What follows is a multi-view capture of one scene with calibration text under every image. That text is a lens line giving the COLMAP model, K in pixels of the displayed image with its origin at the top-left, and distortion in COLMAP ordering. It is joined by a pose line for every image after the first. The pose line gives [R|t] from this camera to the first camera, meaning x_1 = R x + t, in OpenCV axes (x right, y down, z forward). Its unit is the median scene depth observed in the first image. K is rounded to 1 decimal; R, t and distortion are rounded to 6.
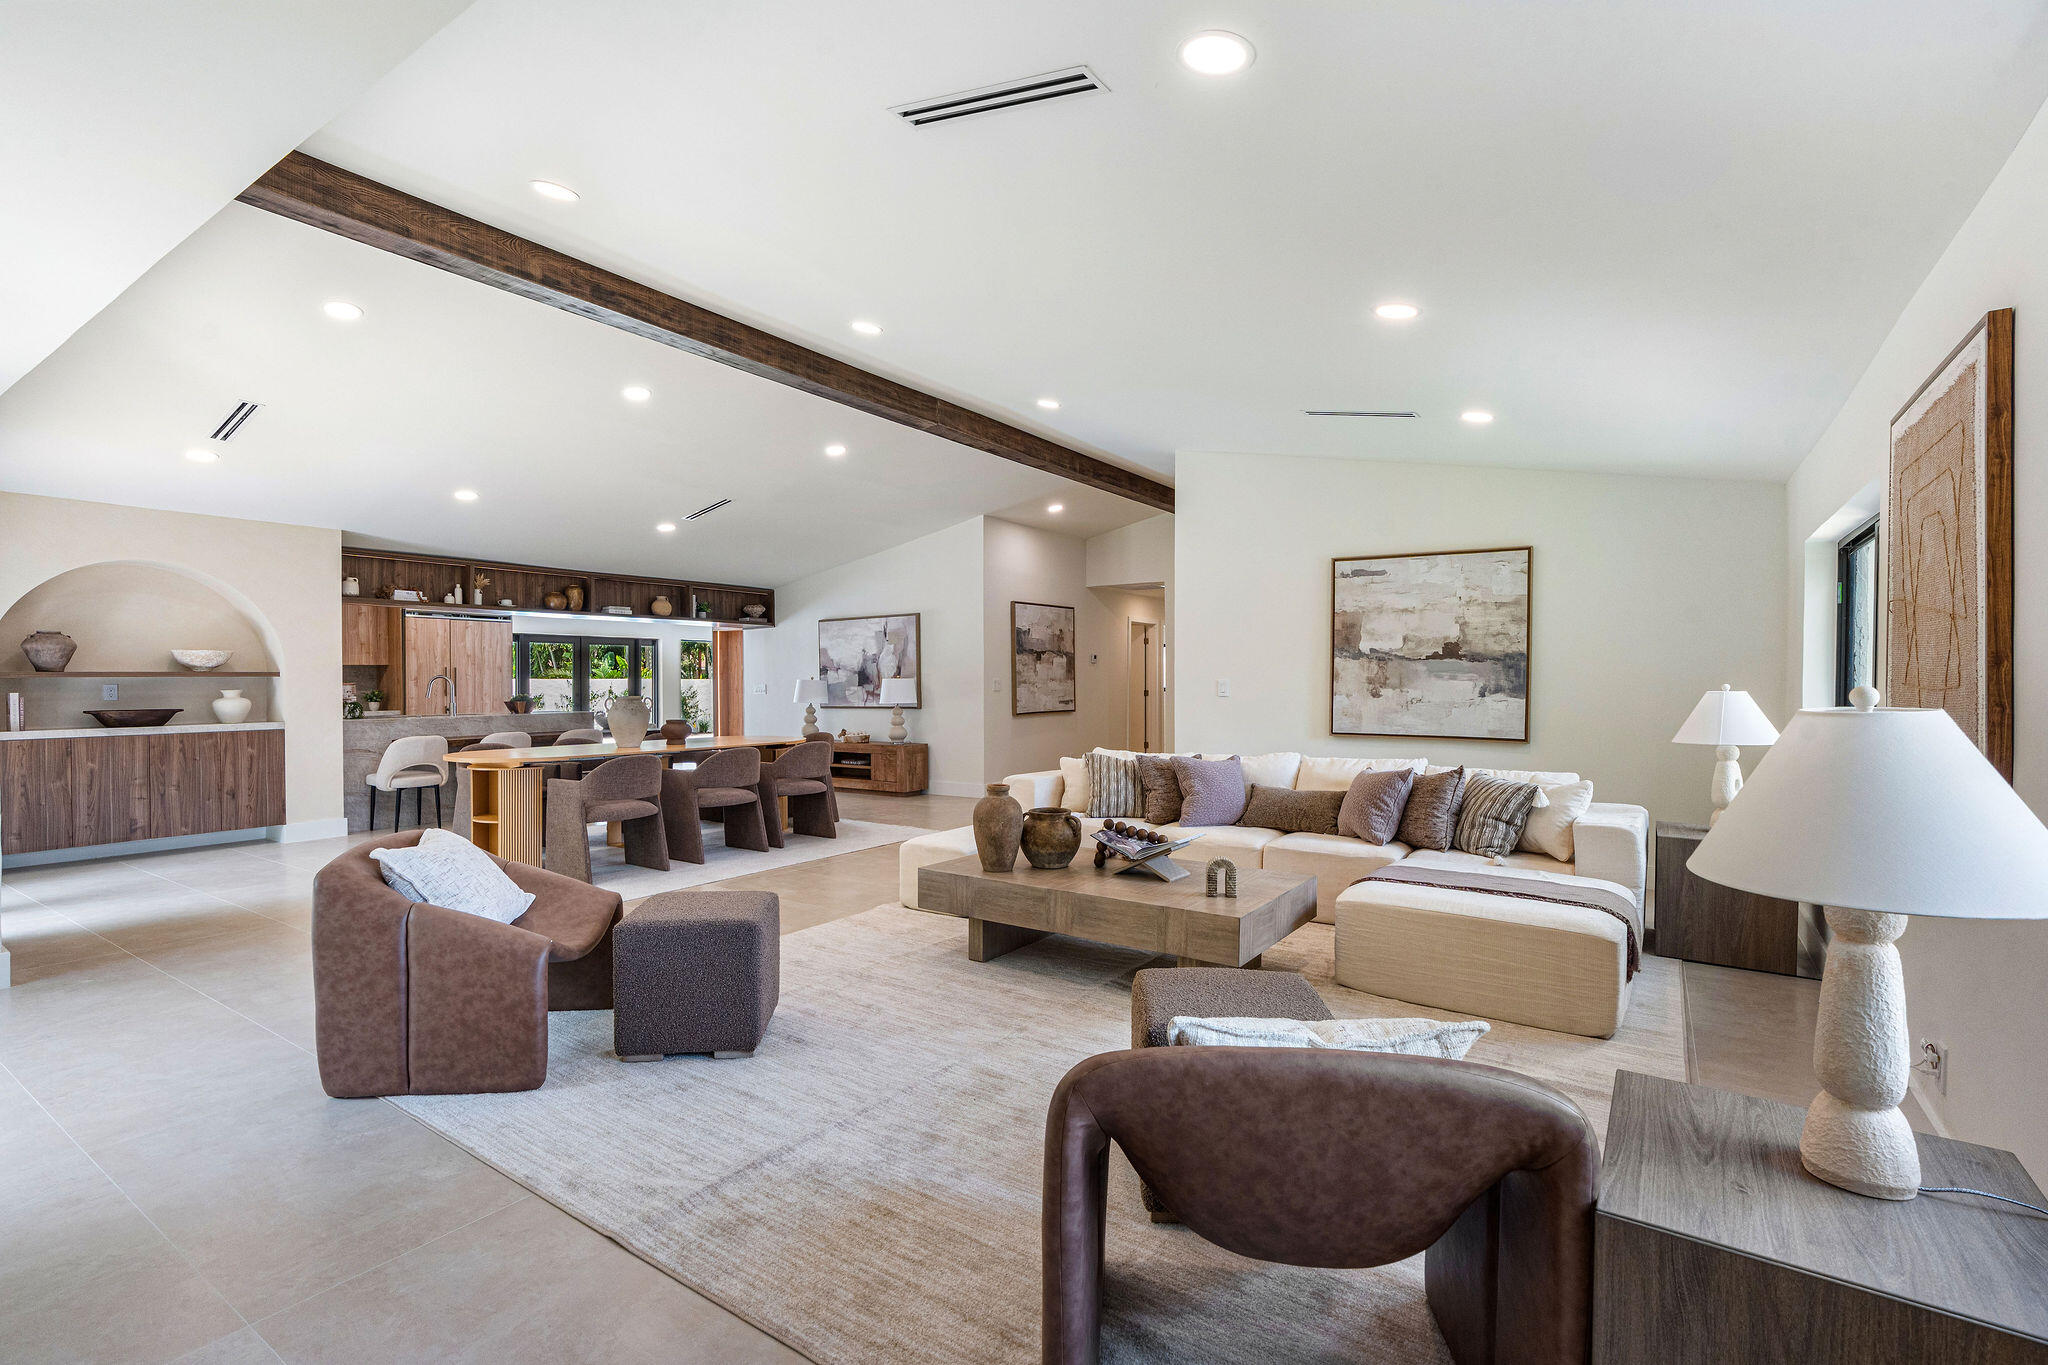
lens RADIAL K [[923.6, 0, 1024.0], [0, 923.6, 682.5], [0, 0, 1]] dist [-0.003691, 0.000193]
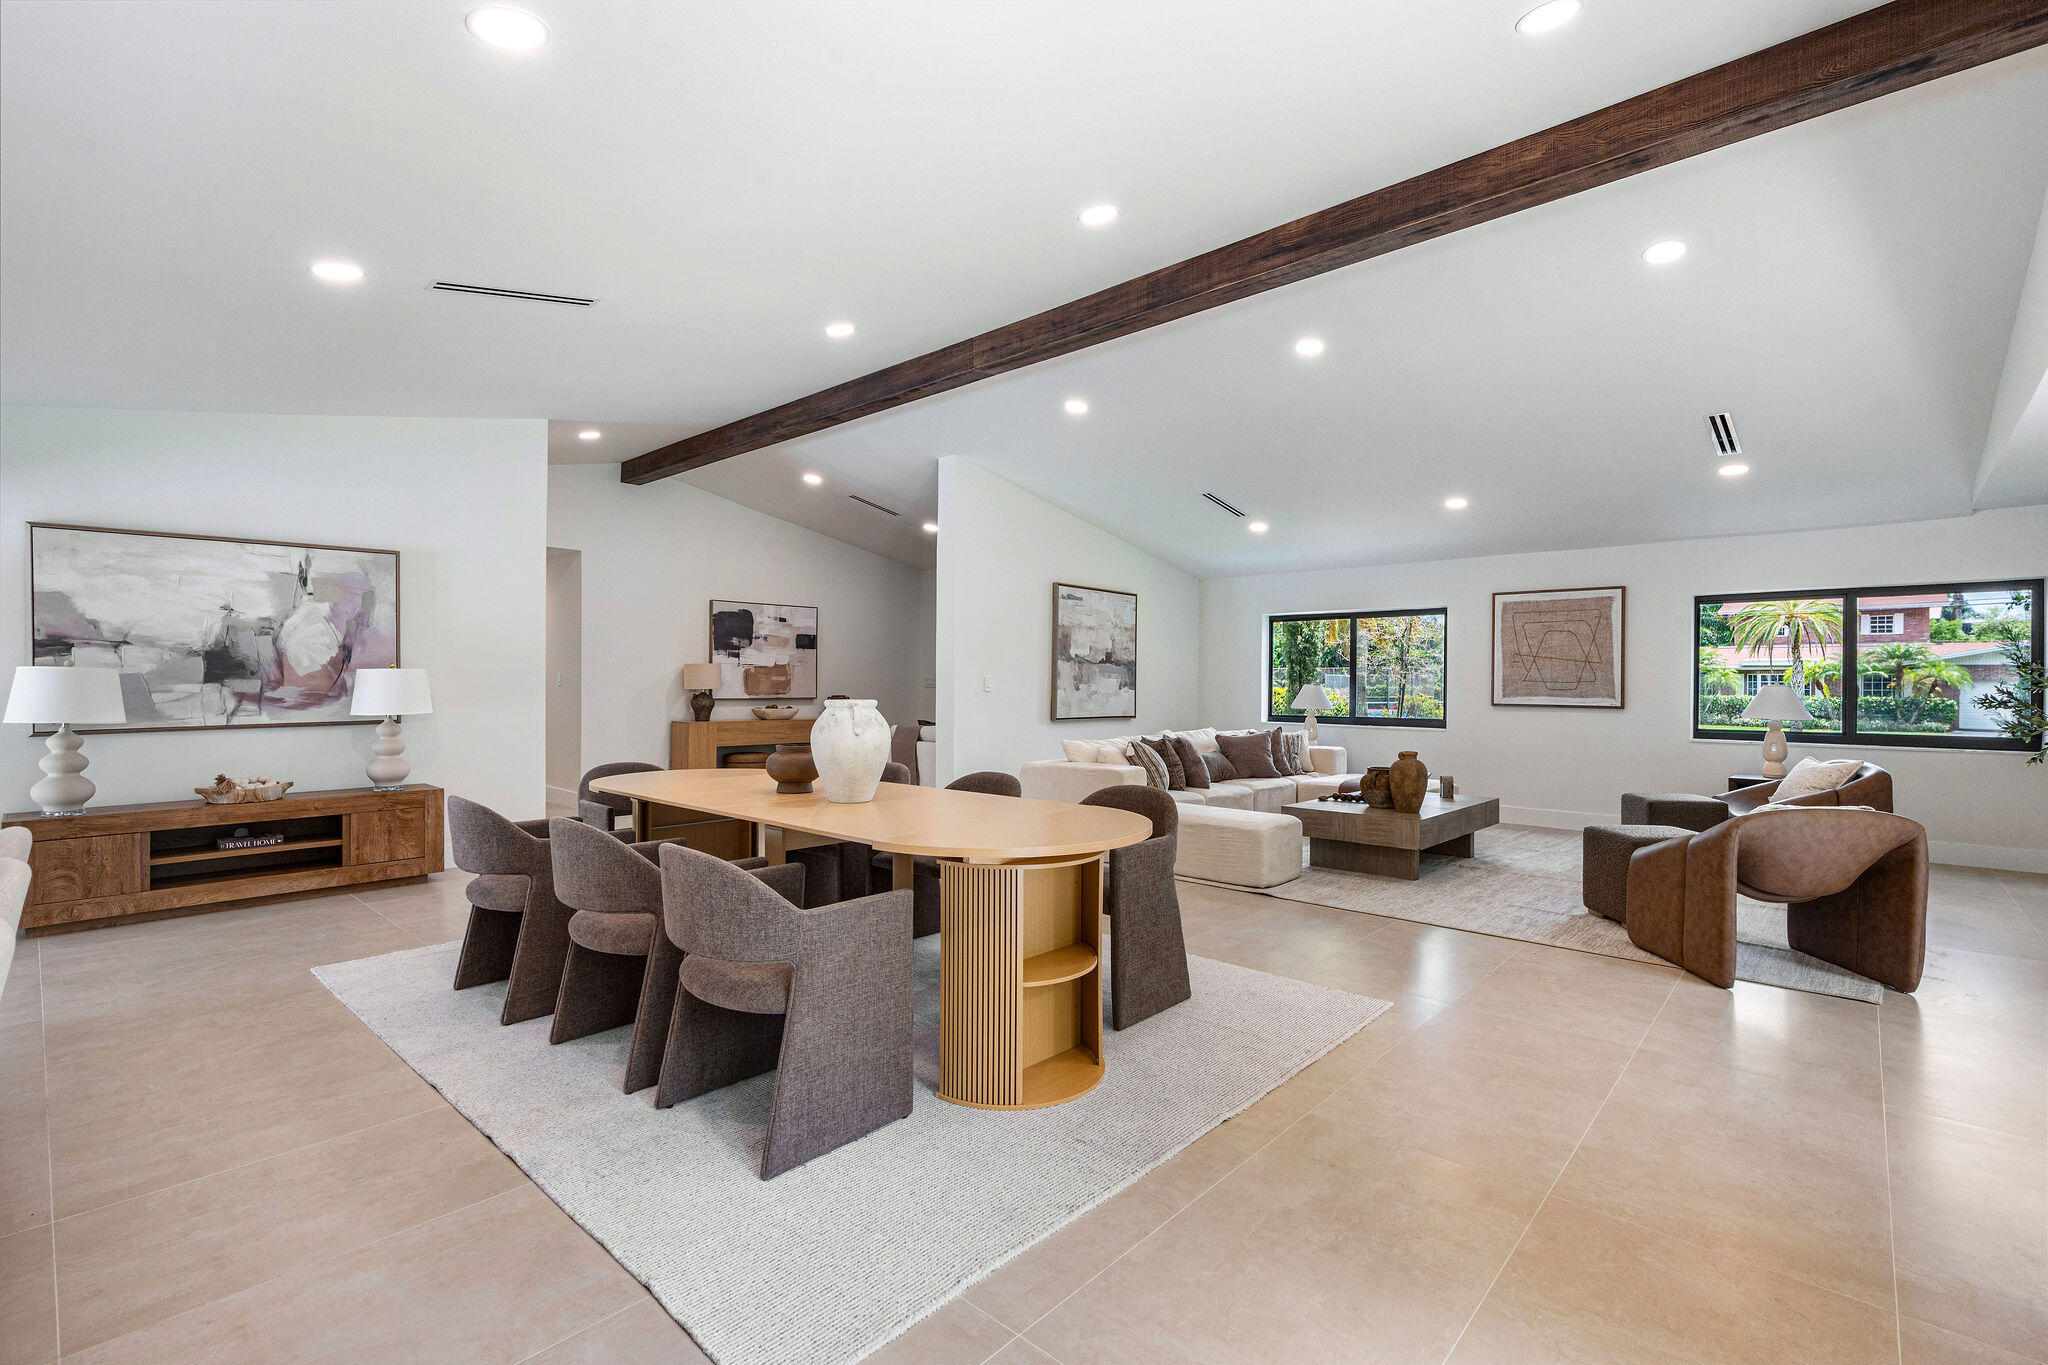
lens RADIAL K [[923.6, 0, 1024.0], [0, 923.6, 682.5], [0, 0, 1]] dist [-0.003691, 0.000193]
pose [[0.150569, 0.003794, 0.988592, -0.957875], [0.000437, 0.999992, -0.003905, 0.009614], [-0.988599, 0.001020, 0.150566, 0.864033]]
